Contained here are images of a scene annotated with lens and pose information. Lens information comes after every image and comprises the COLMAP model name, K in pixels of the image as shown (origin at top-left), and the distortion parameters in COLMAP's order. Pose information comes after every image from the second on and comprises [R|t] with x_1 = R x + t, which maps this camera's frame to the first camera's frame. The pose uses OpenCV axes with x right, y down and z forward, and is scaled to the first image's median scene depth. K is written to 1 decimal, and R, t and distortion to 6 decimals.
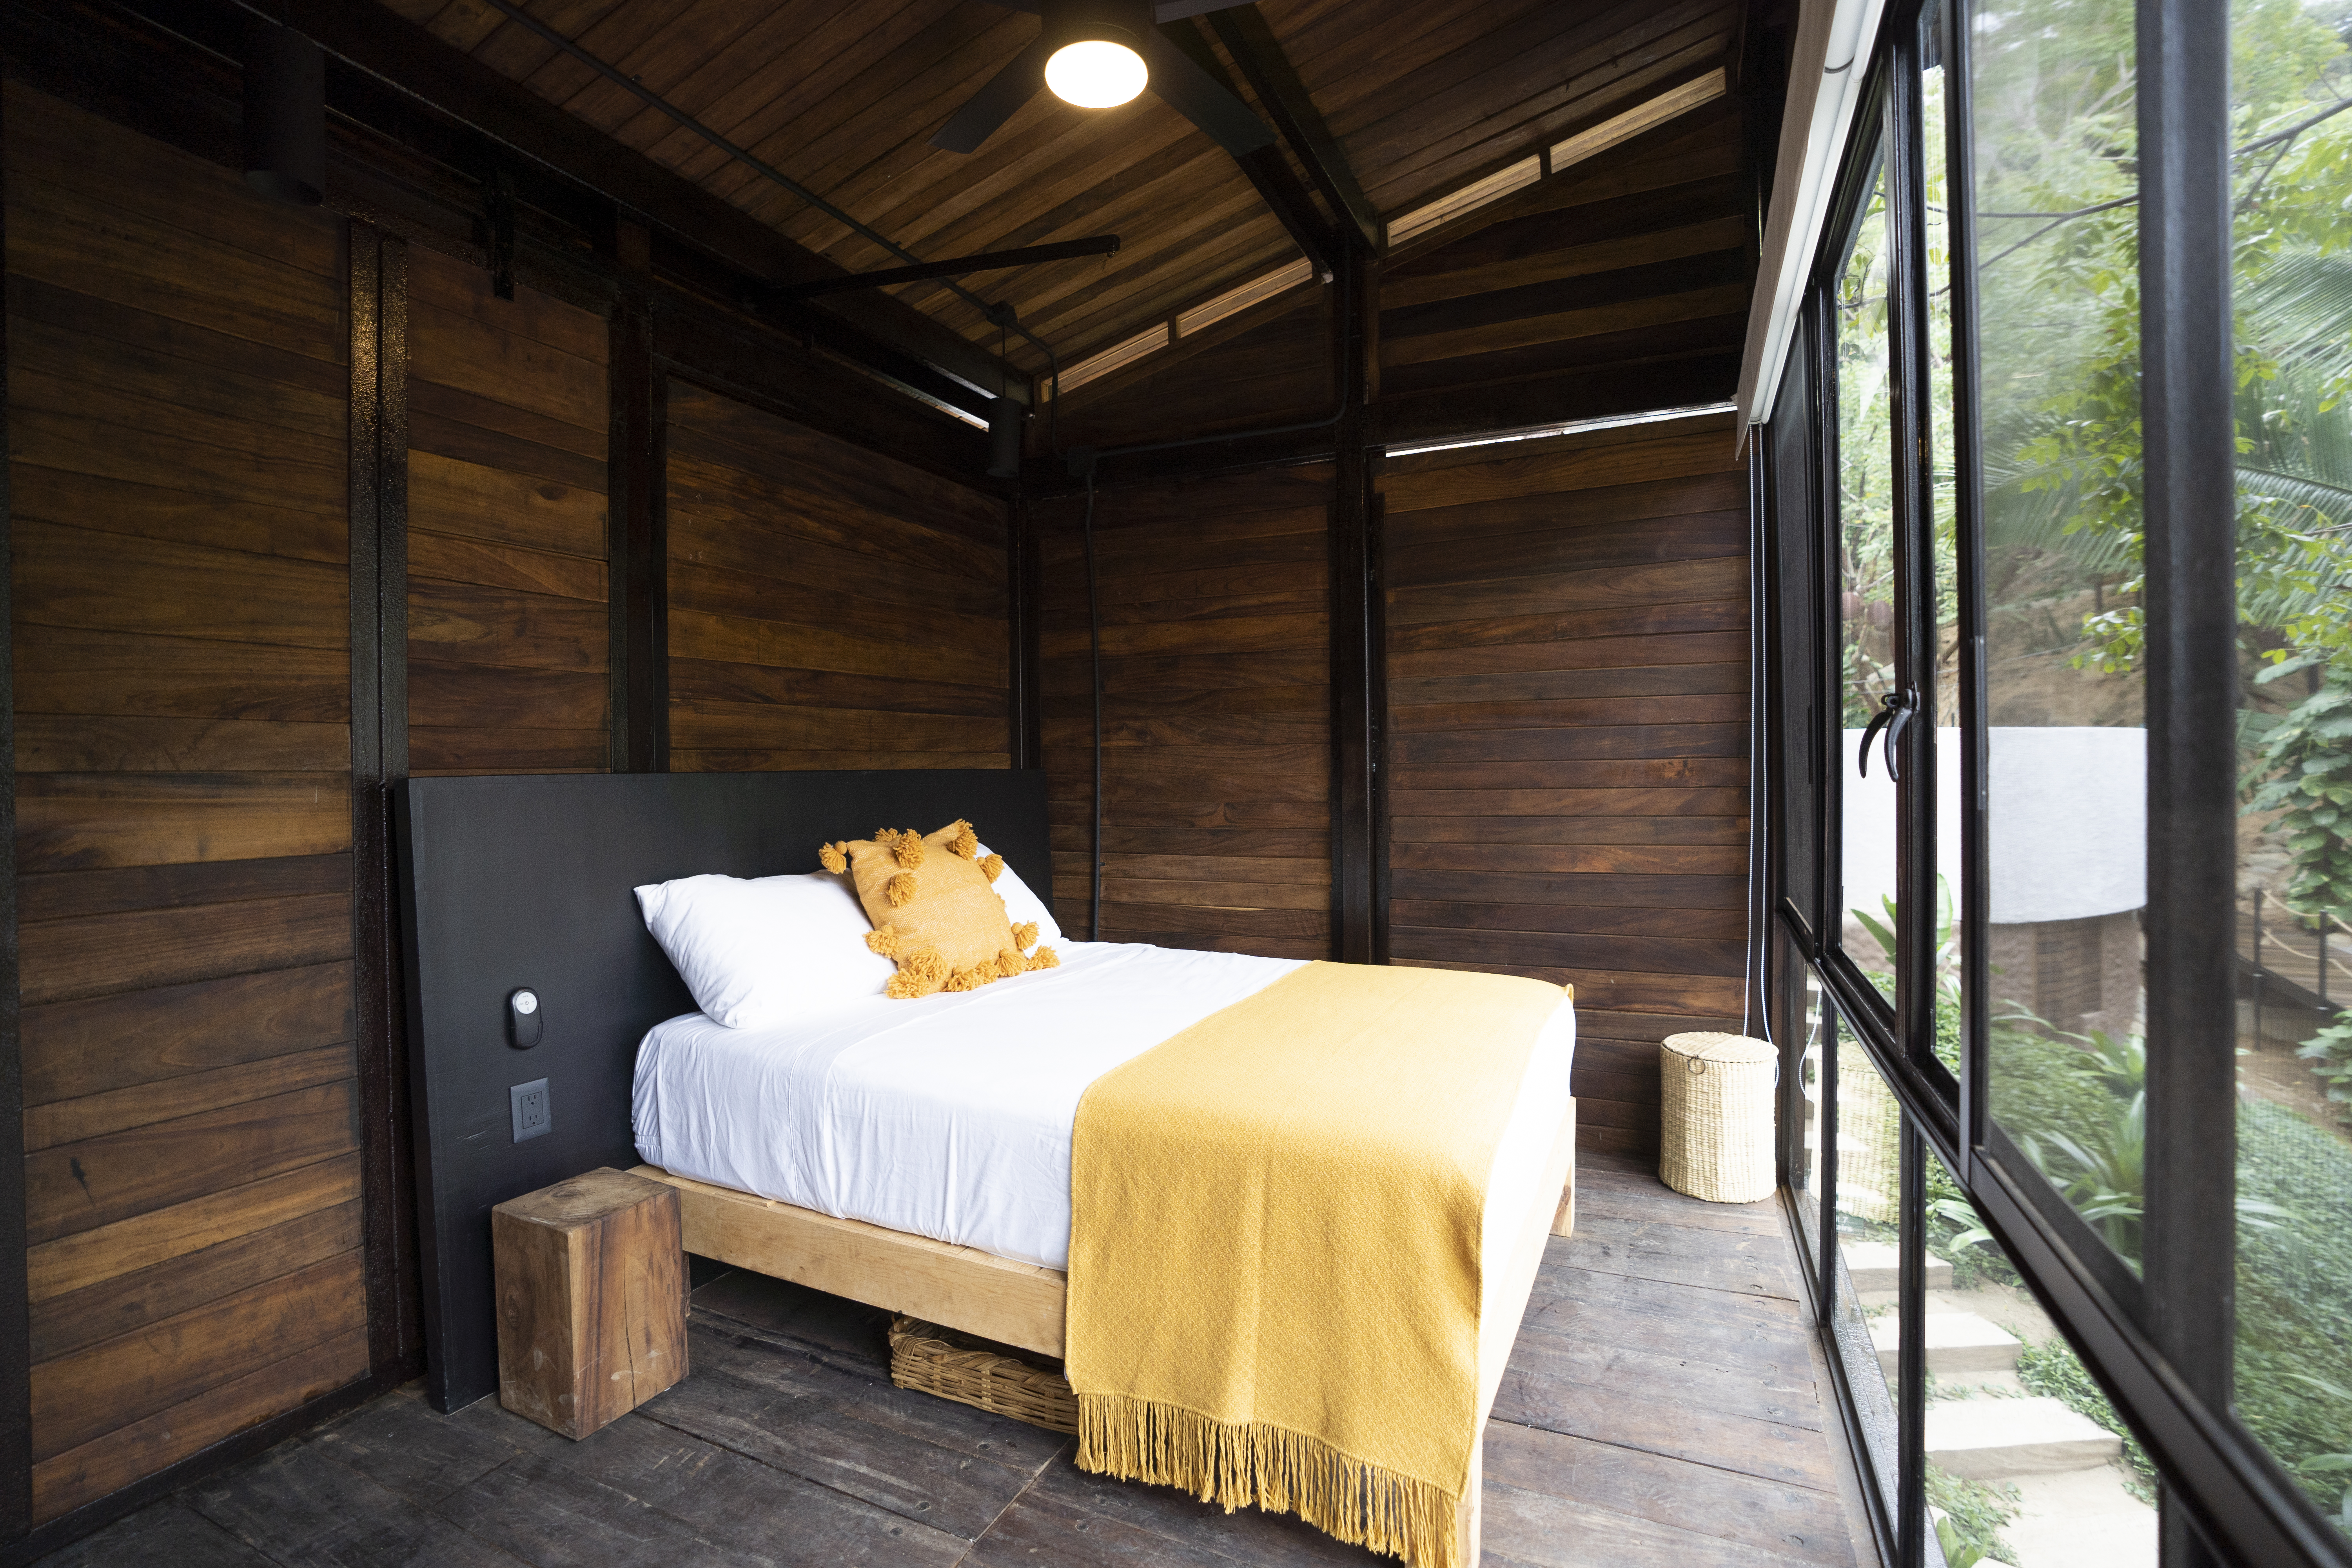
lens RADIAL K [[1112.1, 0, 1176.0], [0, 1112.1, 784.0], [0, 0, 1]] dist [-0.000959, -0.000204]
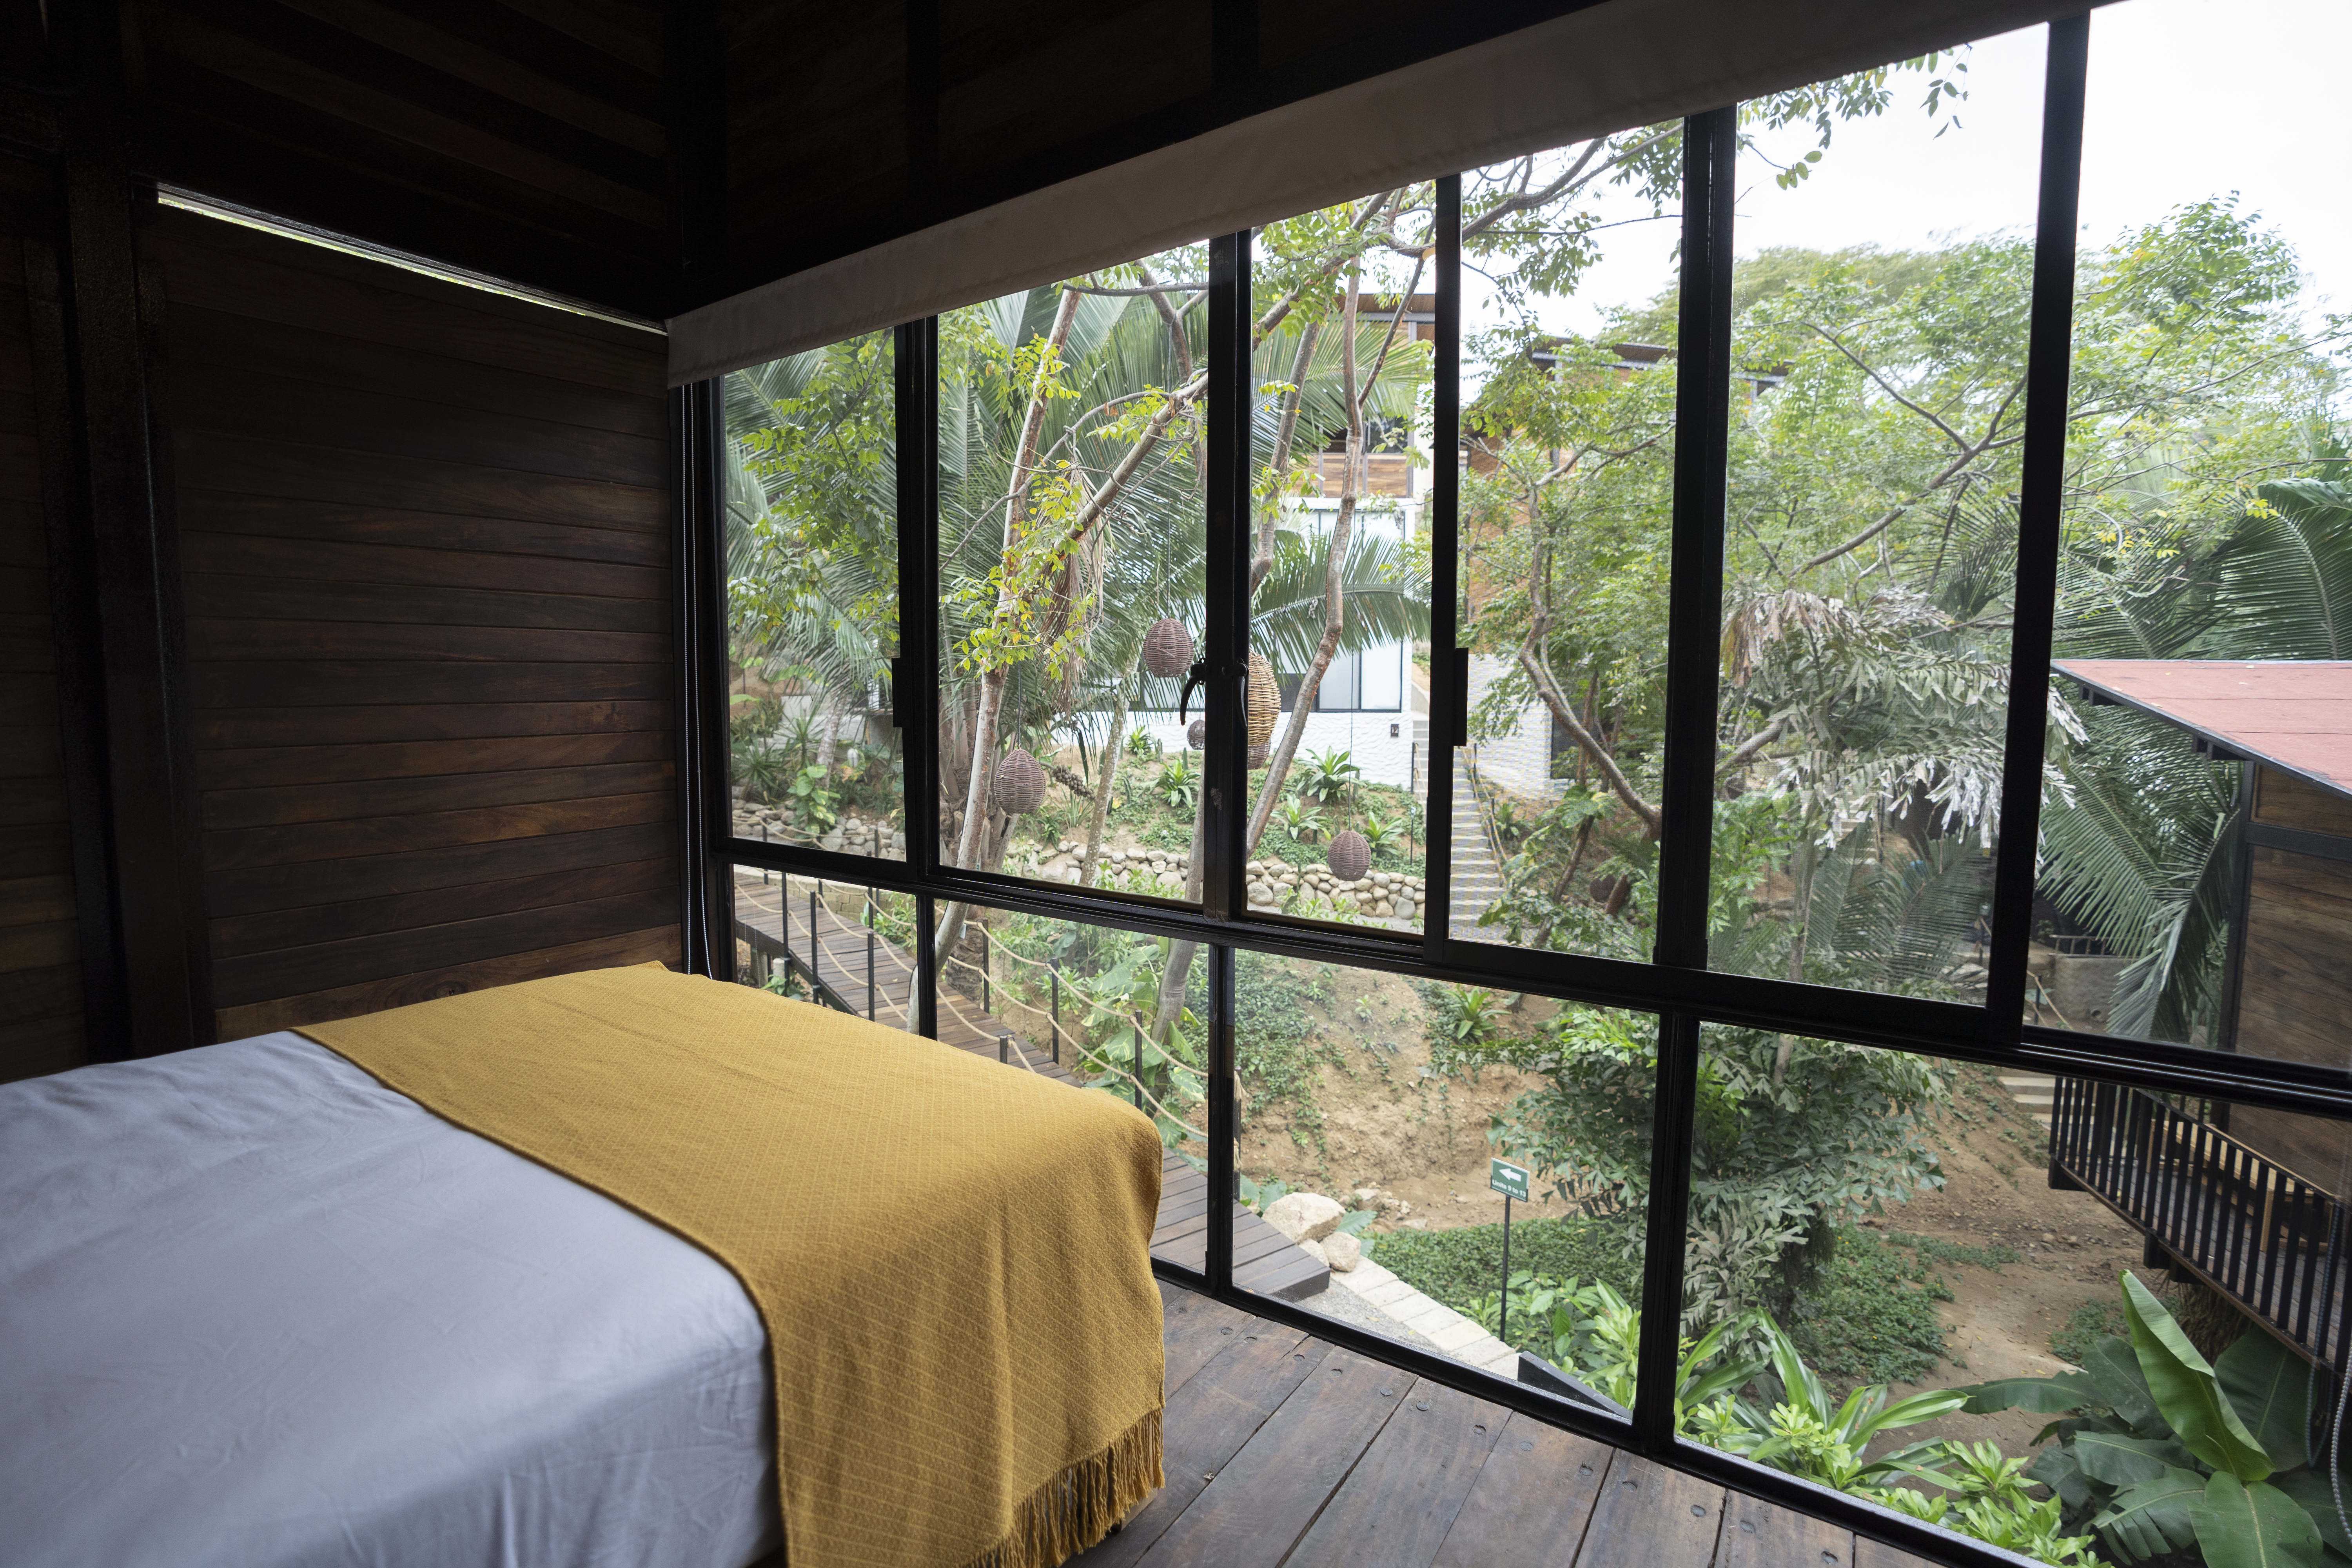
lens RADIAL K [[1074.7, 0, 1176.0], [0, 1074.7, 784.0], [0, 0, 1]] dist [0.000602, -0.000036]
pose [[0.178165, -0.075347, 0.981112, -0.457292], [0.008978, 0.997147, 0.074948, -0.023585], [-0.983960, -0.004545, 0.178333, 0.509985]]
